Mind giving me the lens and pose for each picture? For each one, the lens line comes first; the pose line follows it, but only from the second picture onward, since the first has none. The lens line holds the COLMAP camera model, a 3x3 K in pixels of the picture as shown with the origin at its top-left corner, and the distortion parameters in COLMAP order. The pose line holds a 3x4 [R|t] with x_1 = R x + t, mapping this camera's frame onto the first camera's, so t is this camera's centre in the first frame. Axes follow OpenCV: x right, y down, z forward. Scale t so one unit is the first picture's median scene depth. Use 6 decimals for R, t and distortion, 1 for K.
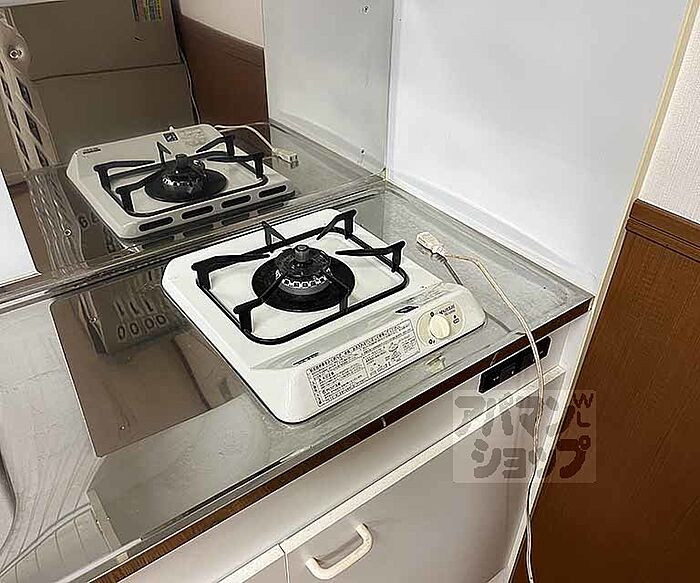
lens RADIAL K [[594.5, 0, 366.0], [0, 594.5, 284.7], [0, 0, 1]] dist [0.007058, -0.013019]
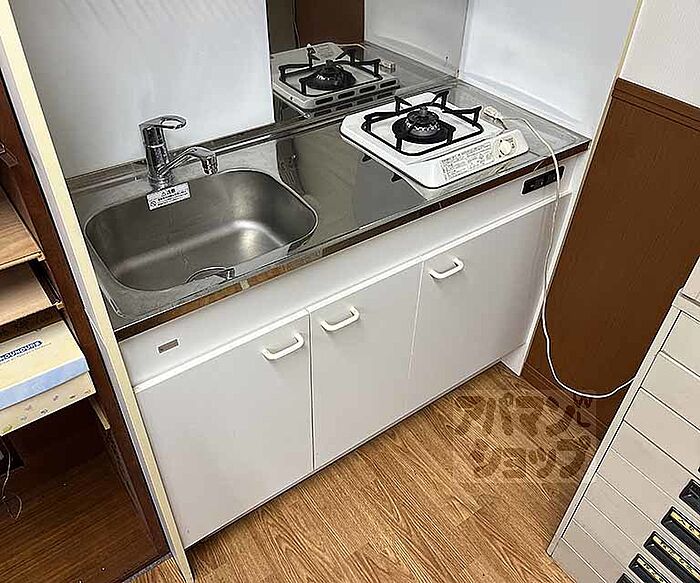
lens RADIAL K [[594.5, 0, 350.8], [0, 594.5, 288.8], [0, 0, 1]] dist [0.007058, -0.013019]
pose [[0.999578, 0.012541, -0.026204, -0.225870], [-0.010093, 0.995748, 0.091563, 0.258521], [0.027241, -0.091260, 0.995454, -0.665261]]
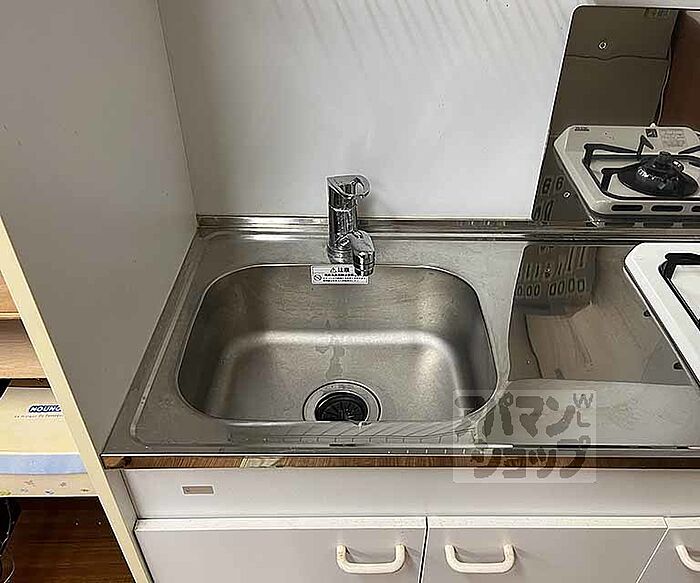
lens RADIAL K [[594.5, 0, 363.1], [0, 594.5, 296.3], [0, 0, 1]] dist [0.007058, -0.013019]
pose [[0.795189, 0.359822, -0.488060, -0.142170], [-0.341599, 0.930852, 0.129708, 0.073821], [0.500983, 0.063578, 0.863119, -0.185176]]
